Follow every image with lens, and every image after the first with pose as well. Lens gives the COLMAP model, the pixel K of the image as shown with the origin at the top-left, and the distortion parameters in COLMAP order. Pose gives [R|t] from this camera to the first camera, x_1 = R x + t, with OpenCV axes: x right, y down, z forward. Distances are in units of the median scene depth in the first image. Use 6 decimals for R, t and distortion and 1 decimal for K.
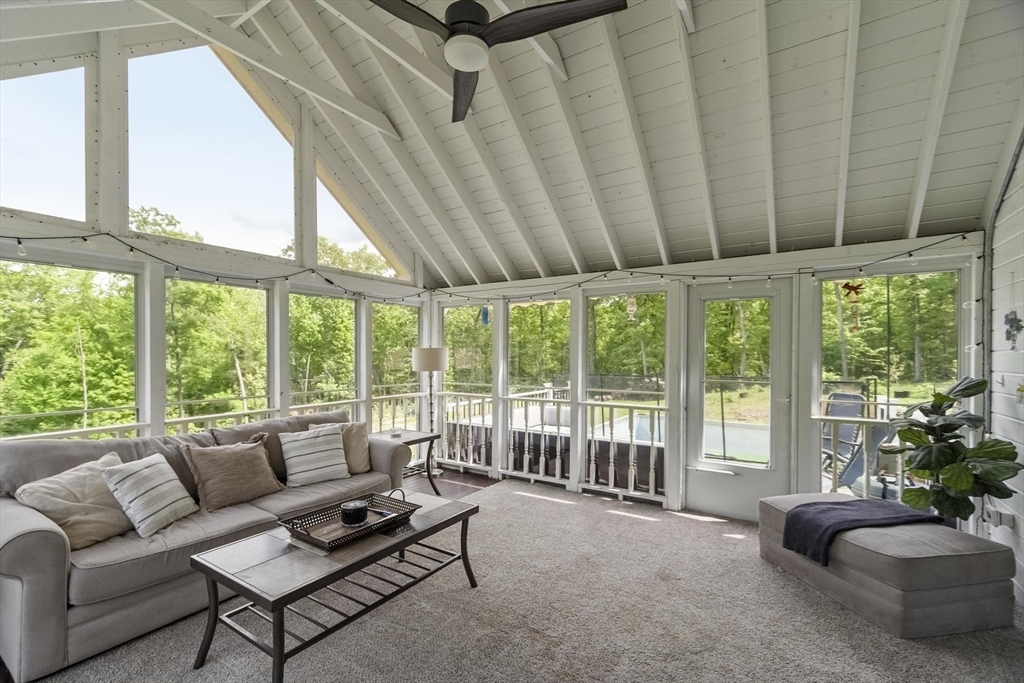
lens RADIAL K [[449.7, 0, 511.7], [0, 449.7, 351.7], [0, 0, 1]] dist [0.006916, -0.002454]
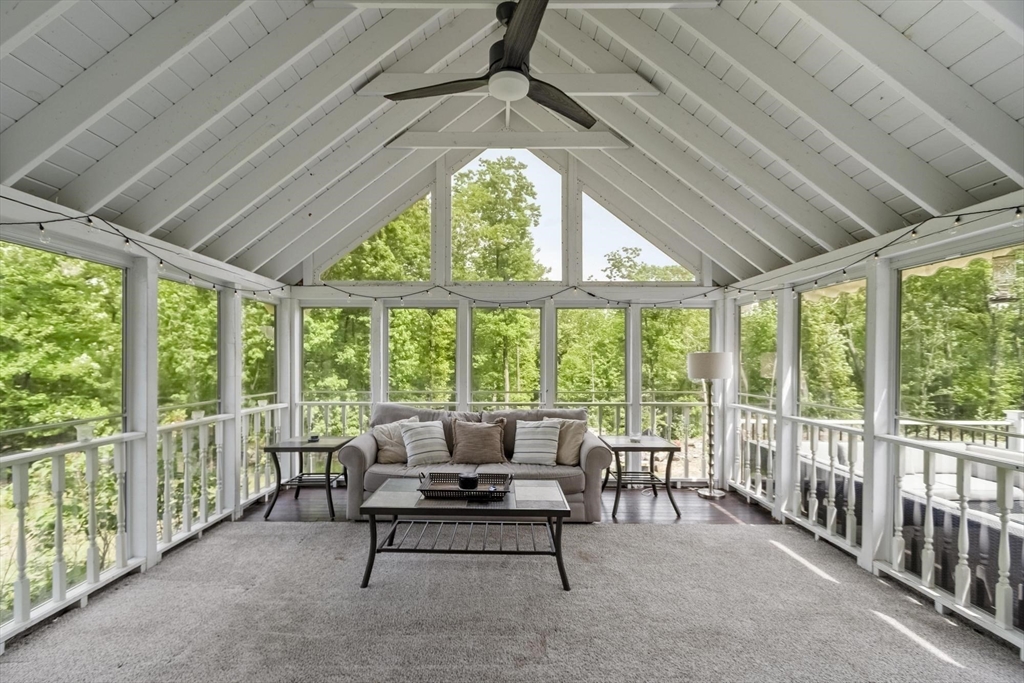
lens RADIAL K [[449.7, 0, 498.6], [0, 449.7, 359.6], [0, 0, 1]] dist [0.006916, -0.002454]
pose [[0.538219, 0.004543, -0.842793, 0.422429], [-0.001411, 0.999989, 0.004489, 0.001381], [0.842804, -0.001227, 0.538220, 0.203370]]
